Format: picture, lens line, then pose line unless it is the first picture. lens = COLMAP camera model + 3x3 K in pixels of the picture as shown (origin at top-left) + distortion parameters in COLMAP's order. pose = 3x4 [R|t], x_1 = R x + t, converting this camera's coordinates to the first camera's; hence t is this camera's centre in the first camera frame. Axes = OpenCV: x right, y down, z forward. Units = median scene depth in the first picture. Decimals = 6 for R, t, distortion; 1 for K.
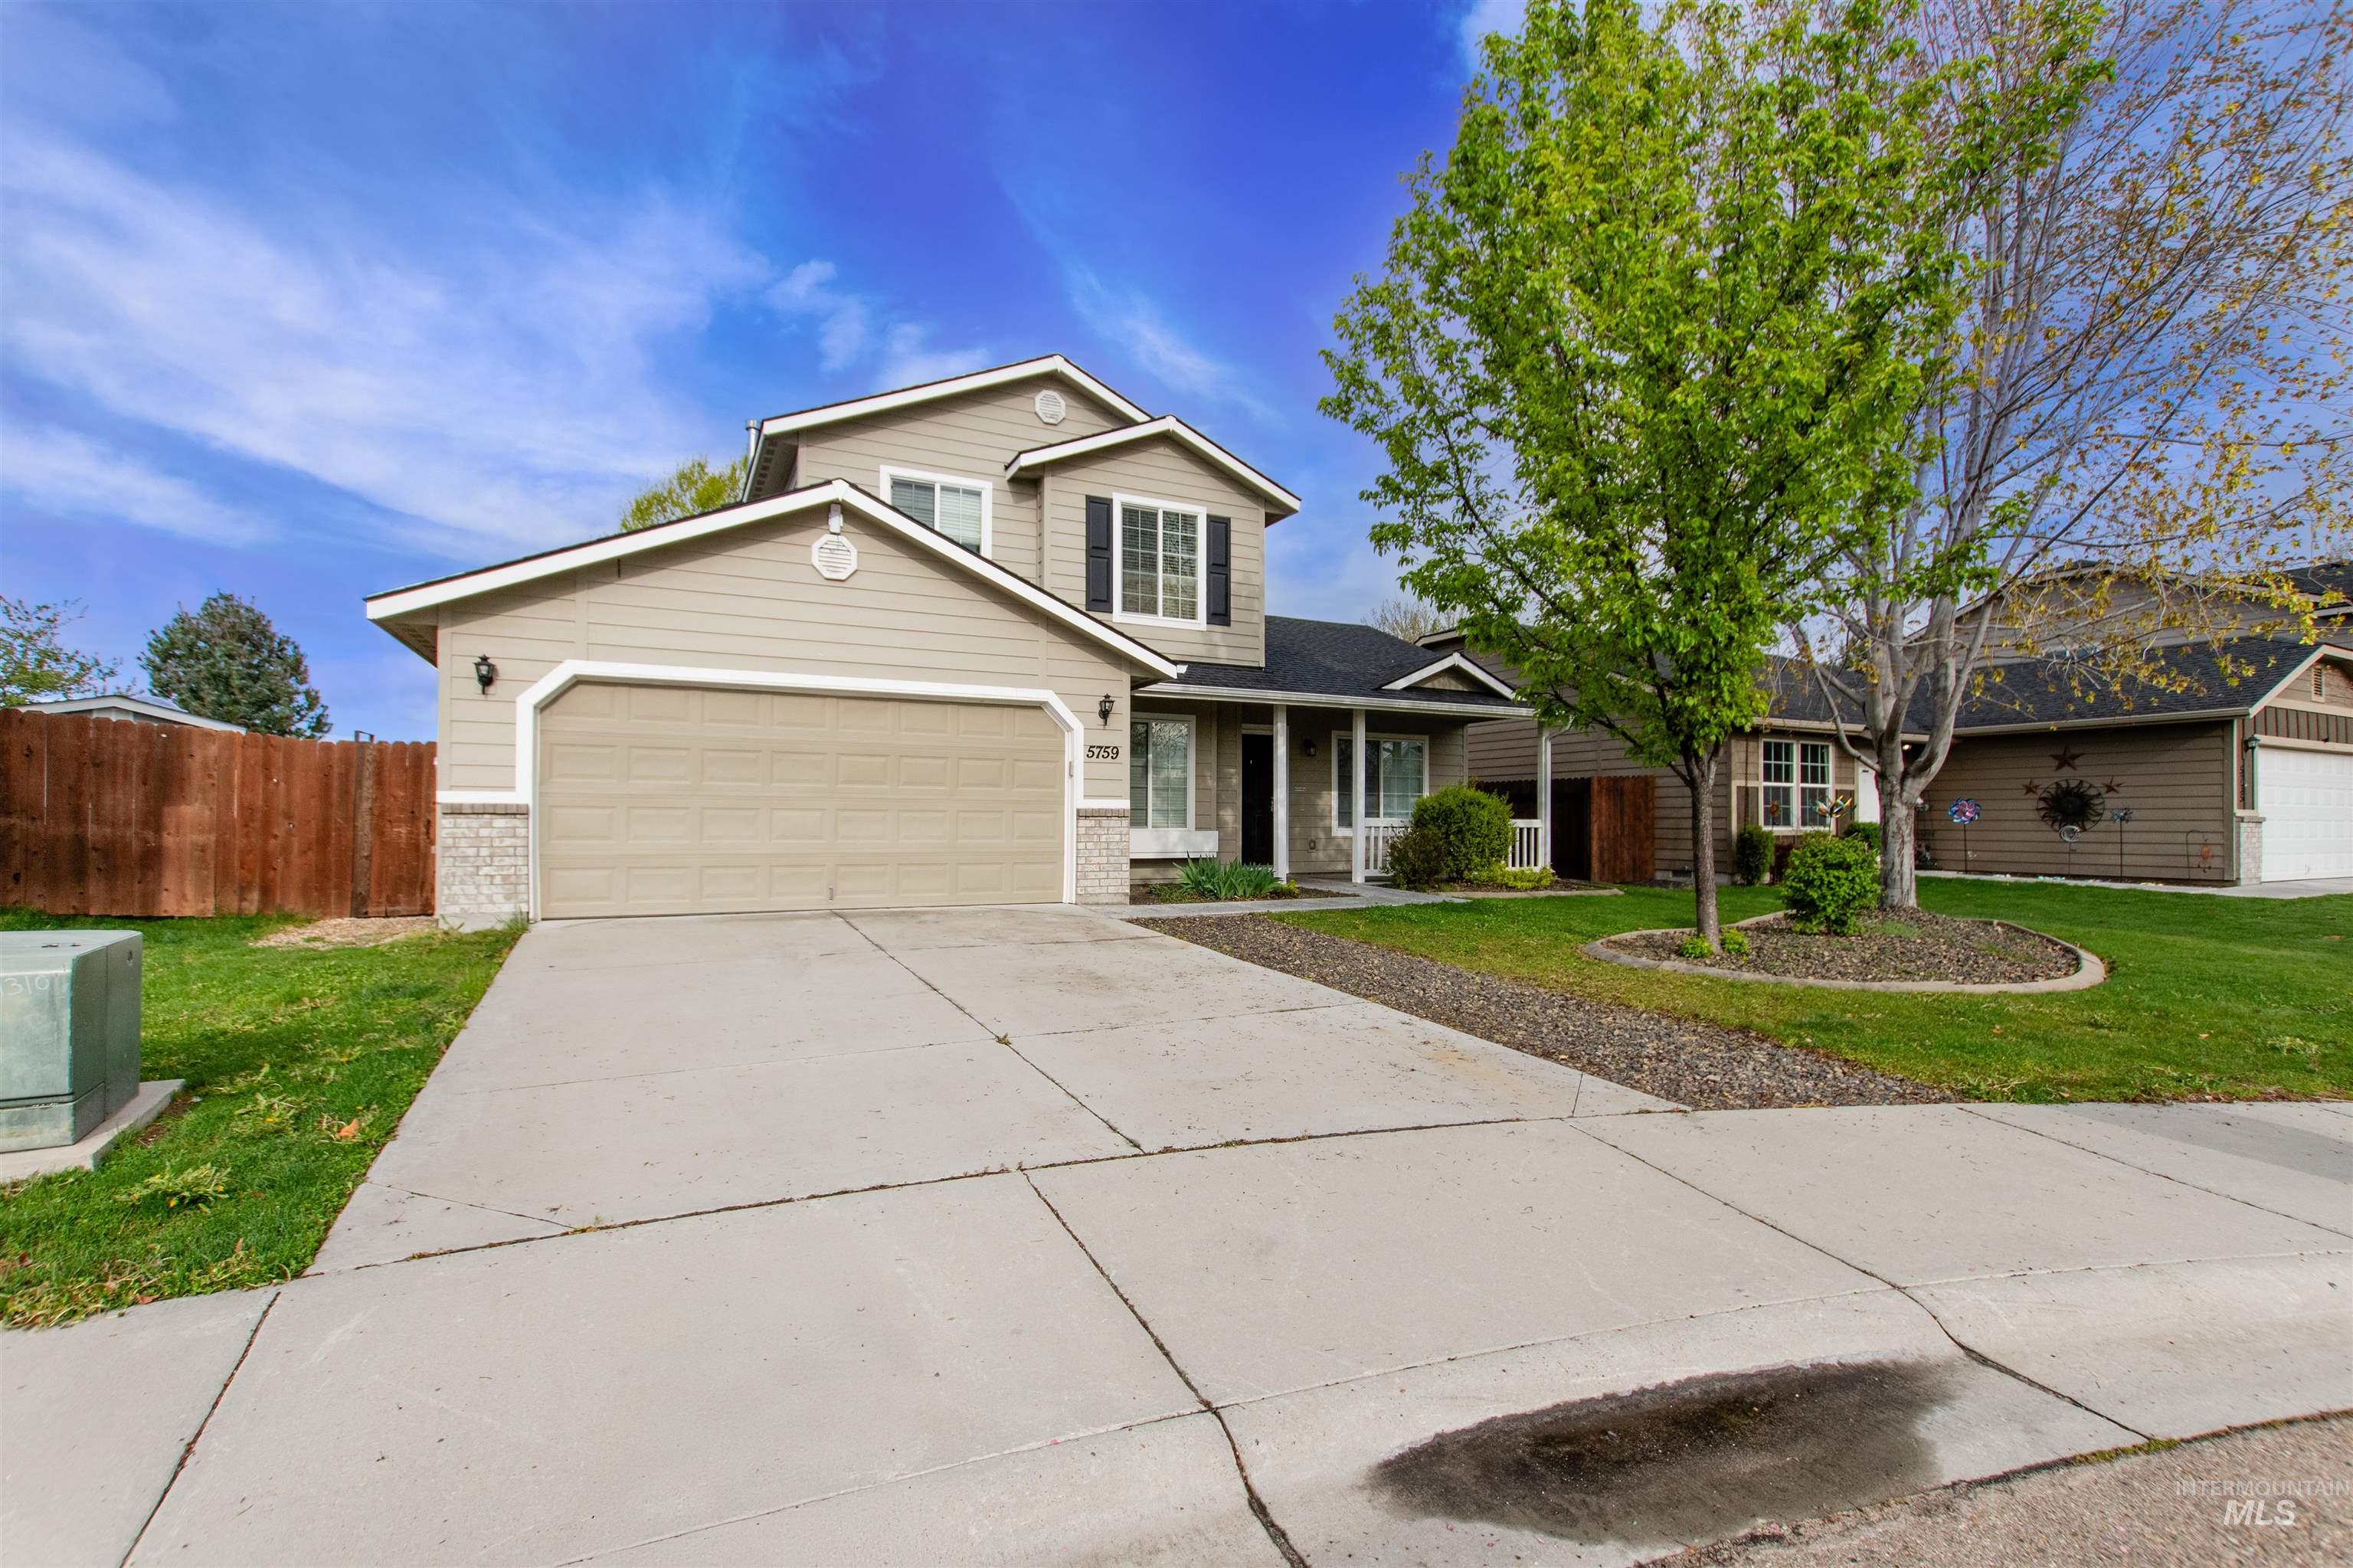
lens RADIAL K [[1017.7, 0, 1176.5], [0, 1017.7, 784.0], [0, 0, 1]] dist [0.006530, 0.000252]
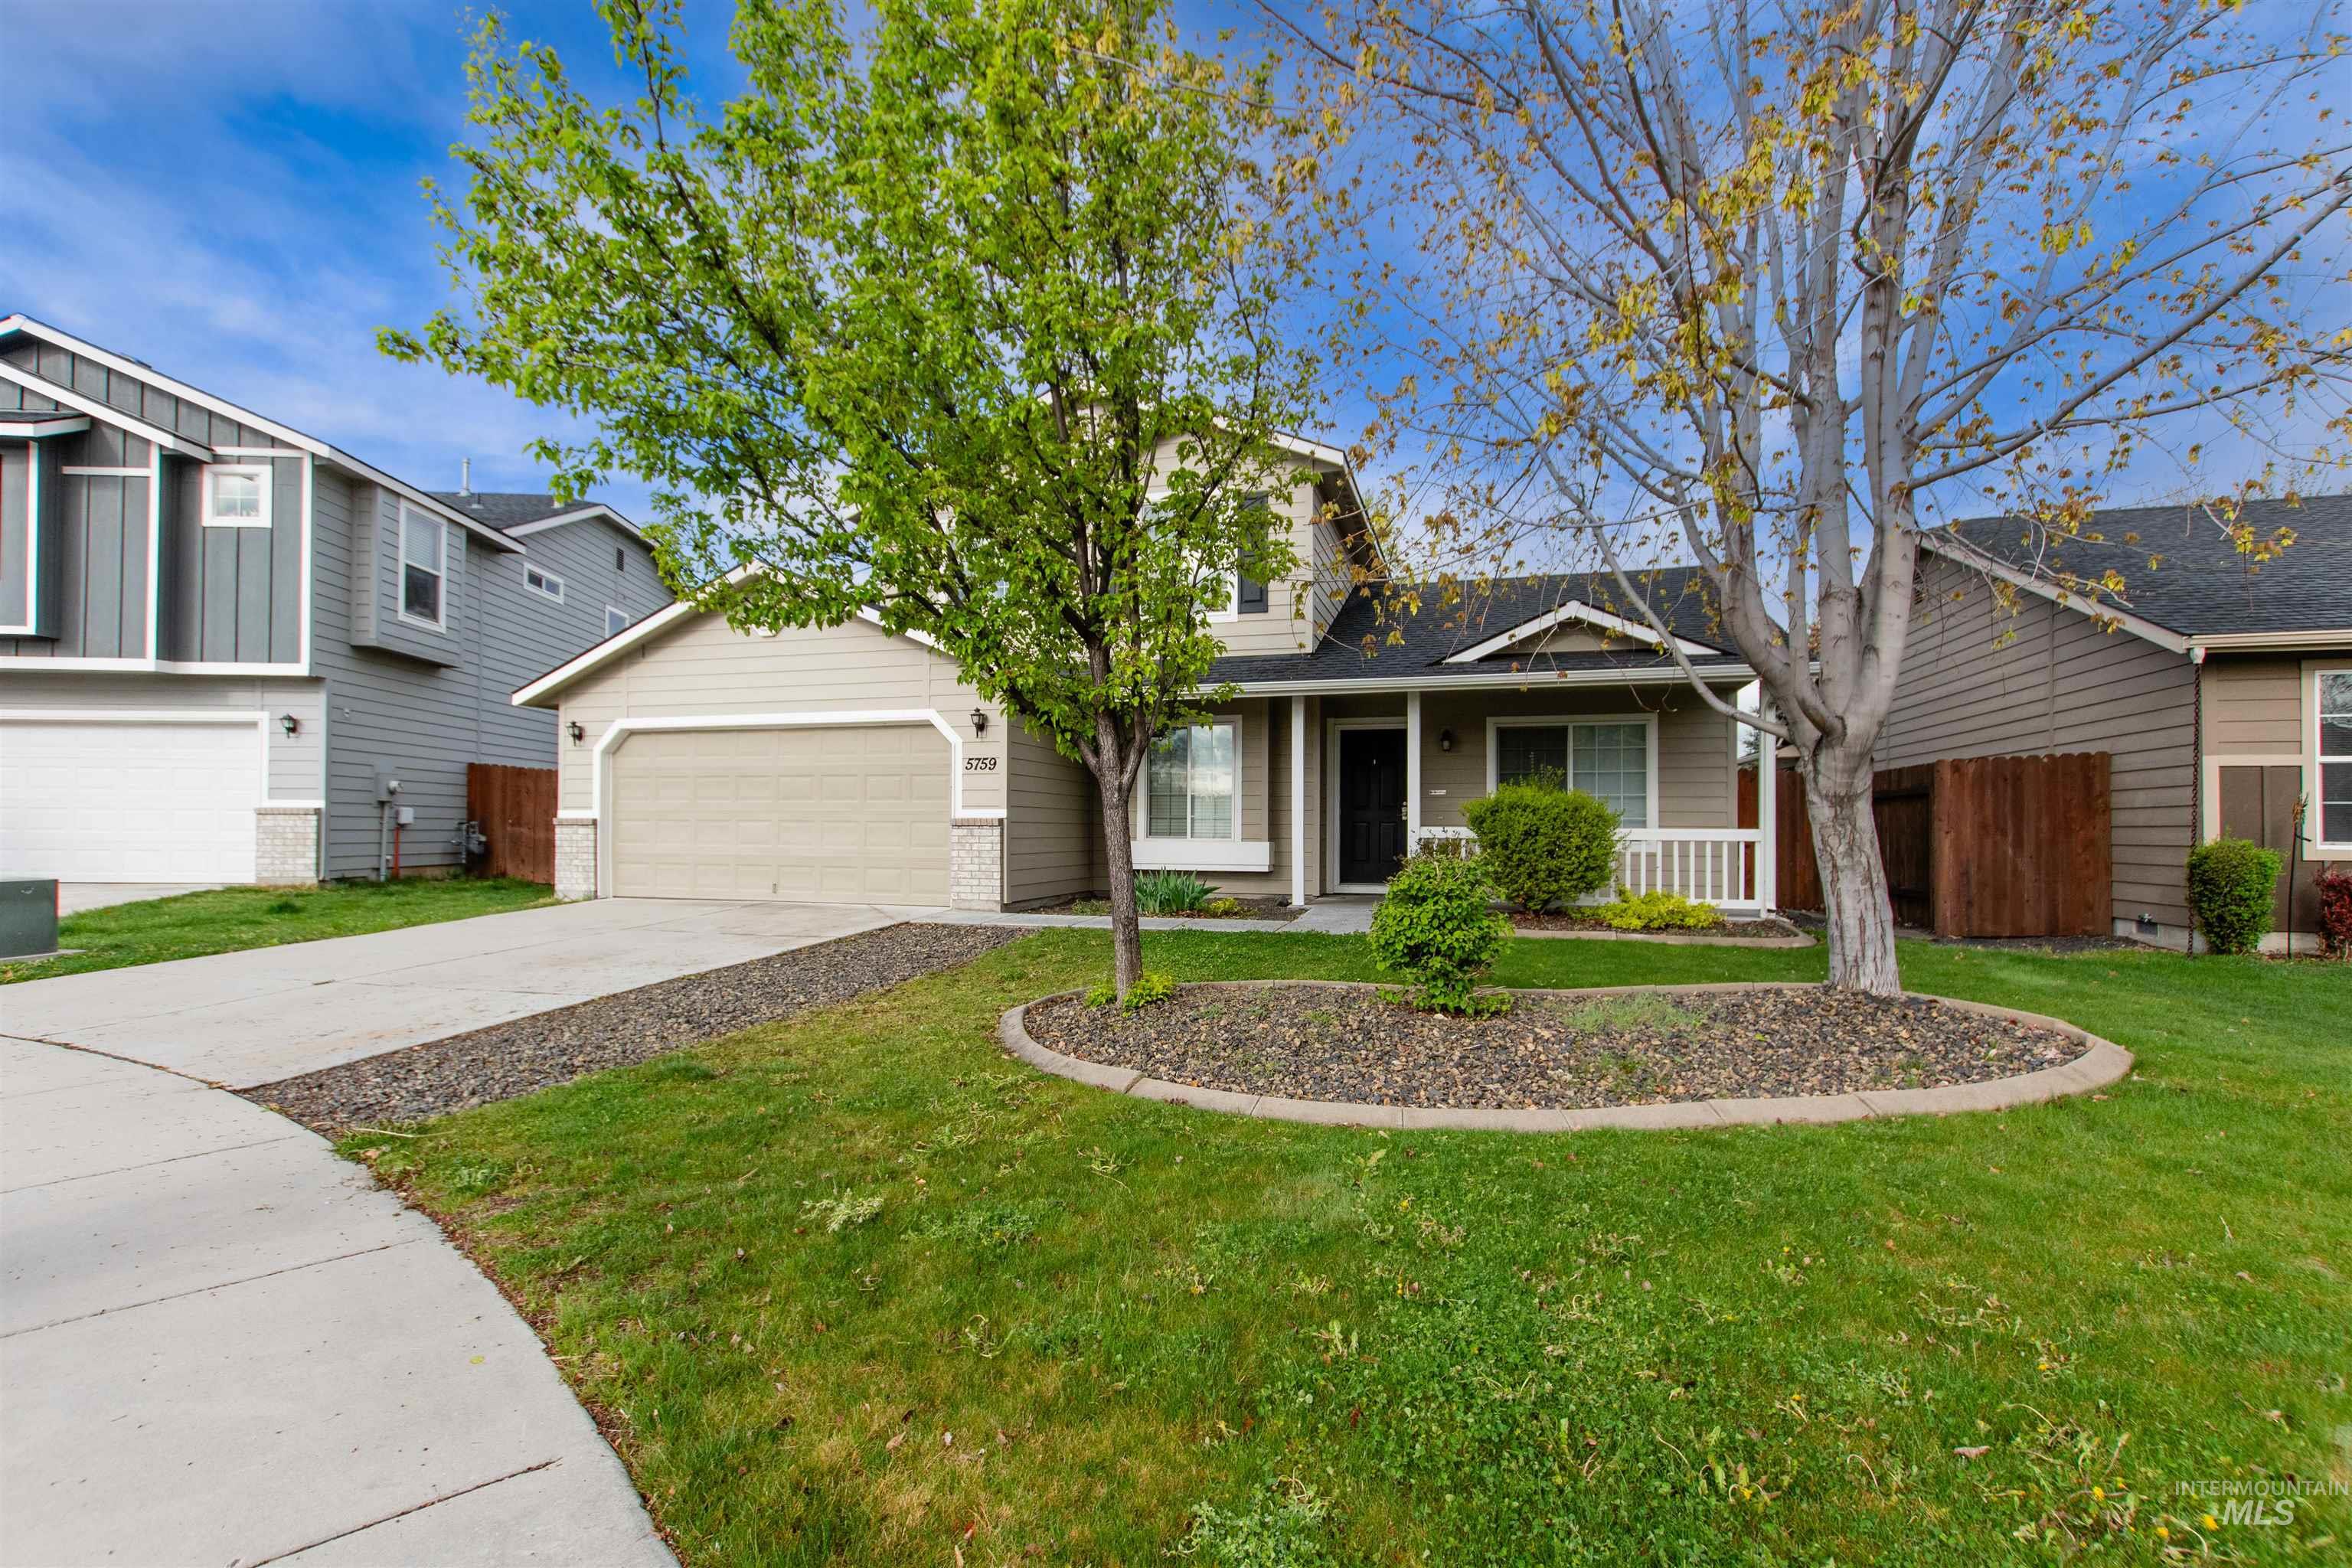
lens RADIAL K [[1070.7, 0, 1176.0], [0, 1070.7, 784.0], [0, 0, 1]] dist [0.002882, 0.000065]
pose [[0.732362, -0.029559, -0.680274, 0.672709], [0.022673, 0.999562, -0.019024, 0.012096], [0.680538, -0.001492, 0.732711, 0.278802]]
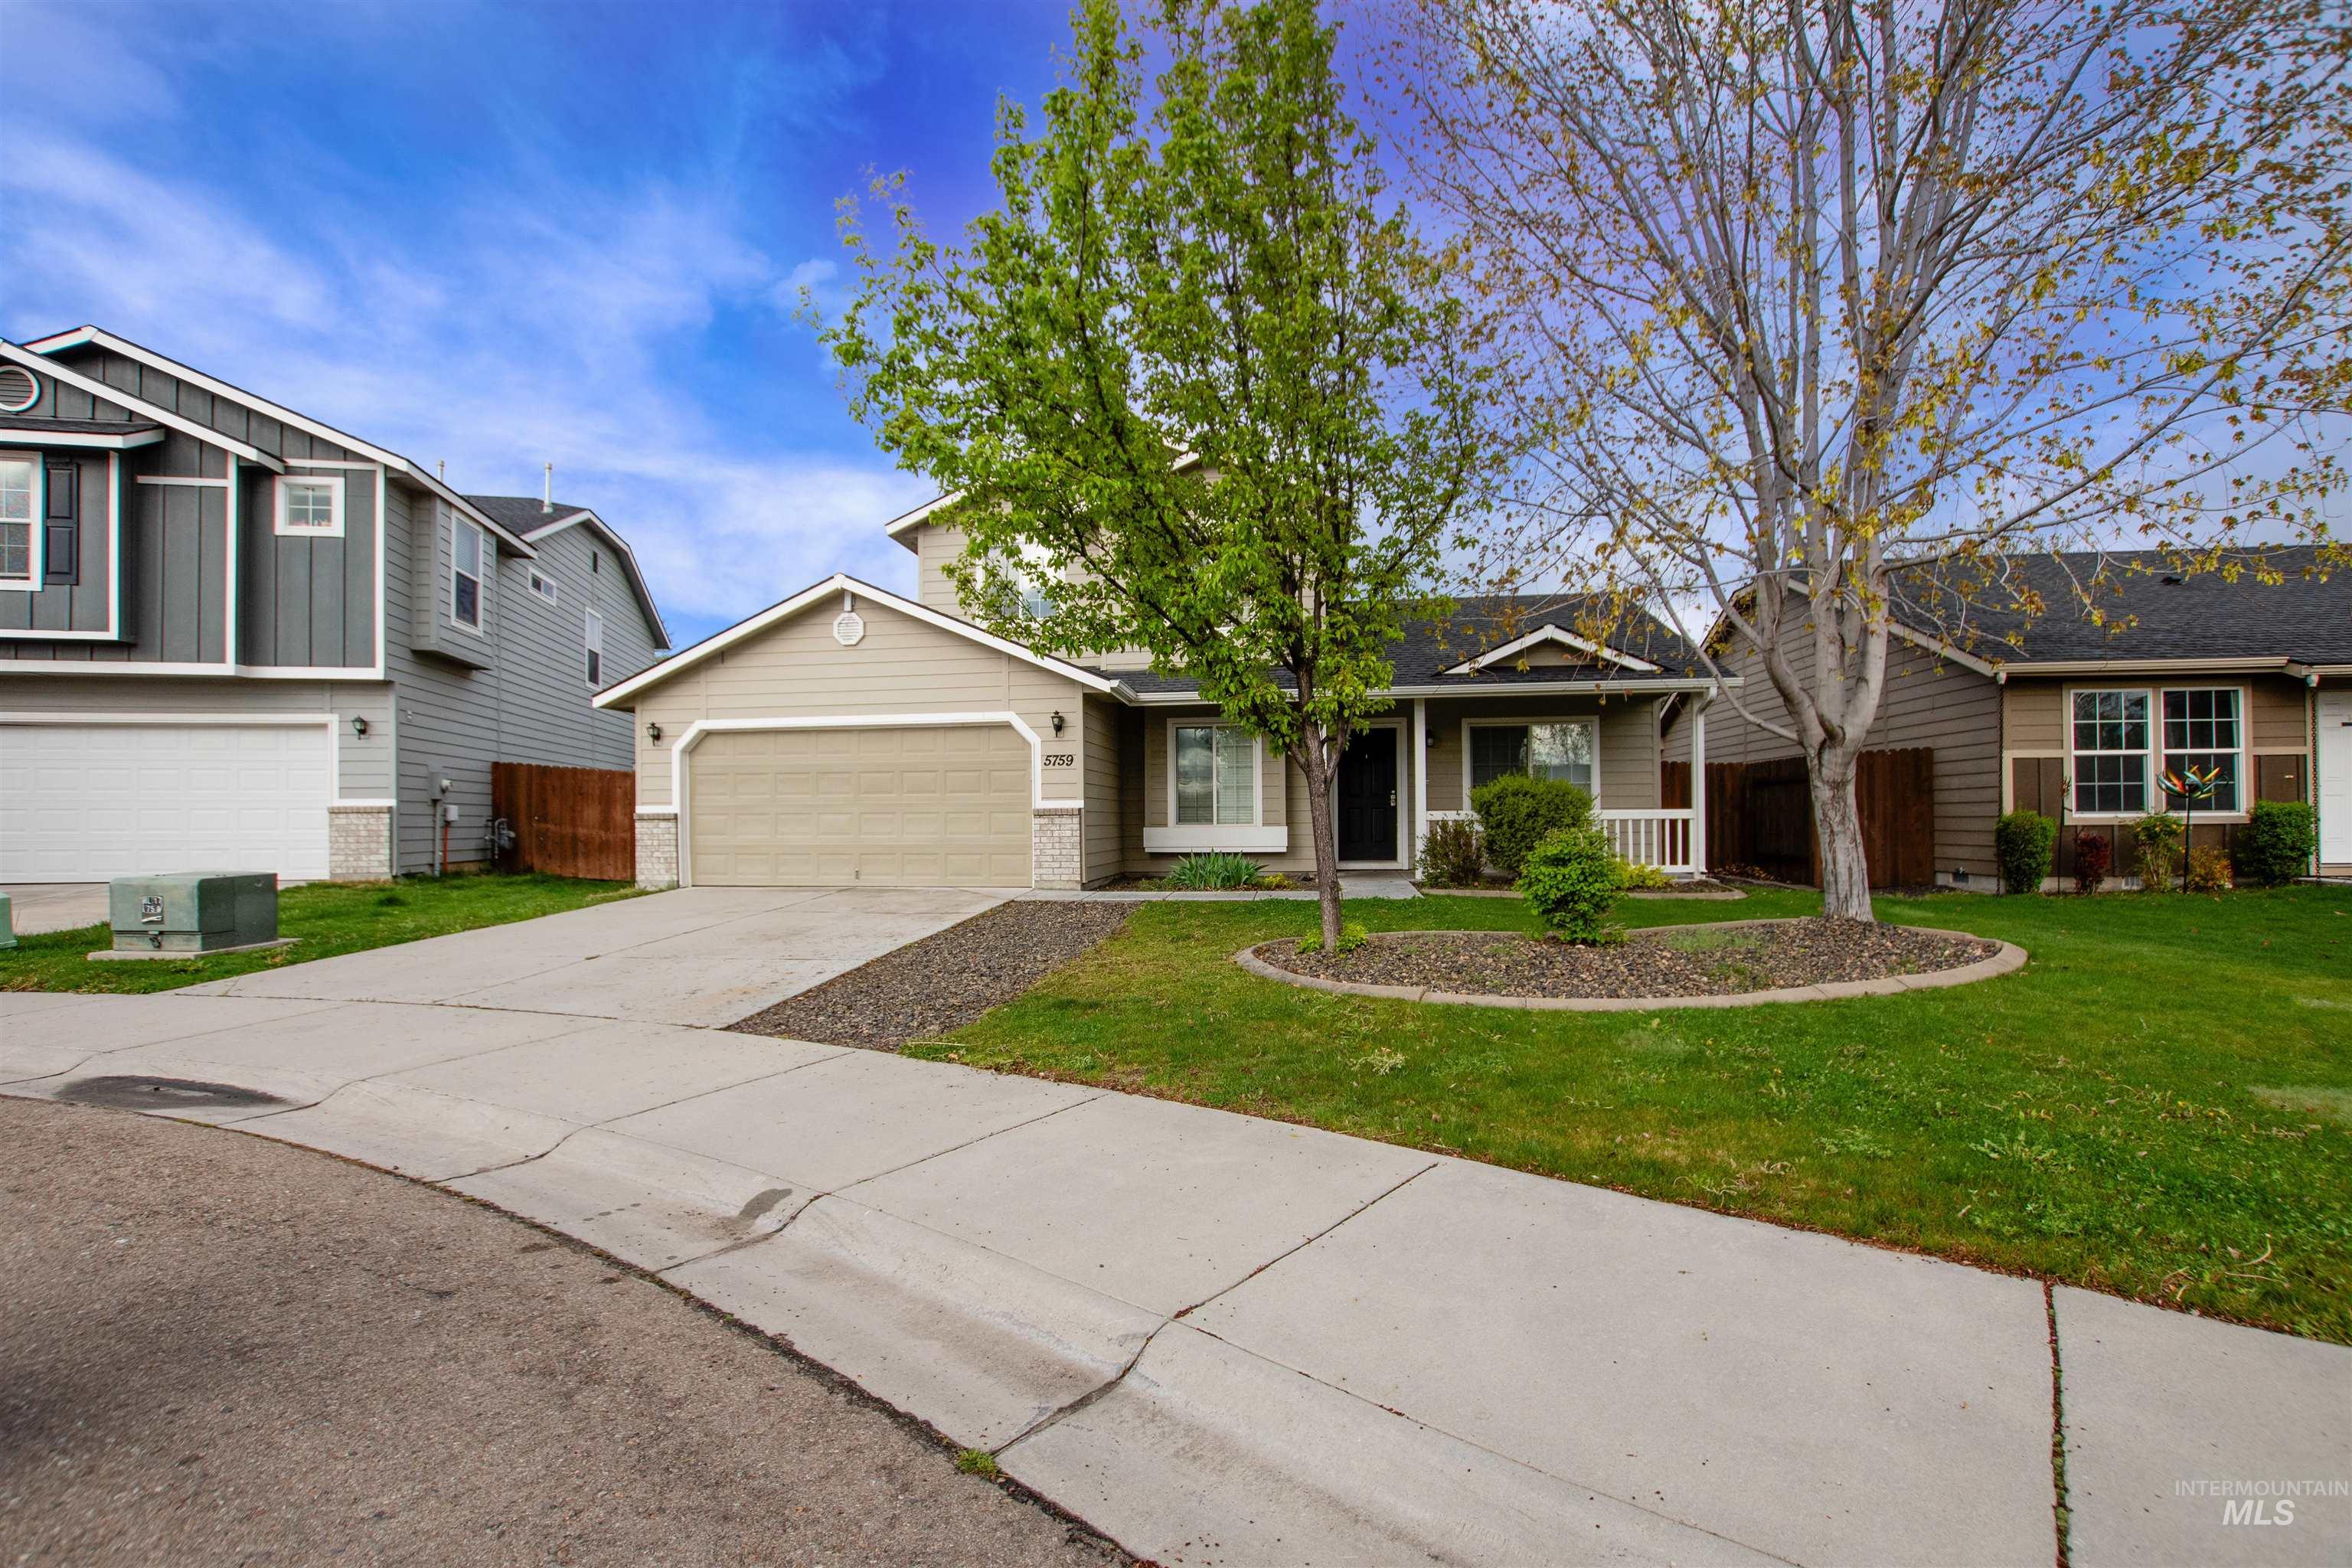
lens RADIAL K [[1043.3, 0, 1176.0], [0, 1043.3, 784.0], [0, 0, 1]] dist [-0.032959, 0.003794]
pose [[0.823509, -0.031280, -0.566441, 0.594482], [0.033081, 0.999427, -0.007096, 0.007480], [0.566339, -0.012895, 0.824072, 0.070924]]
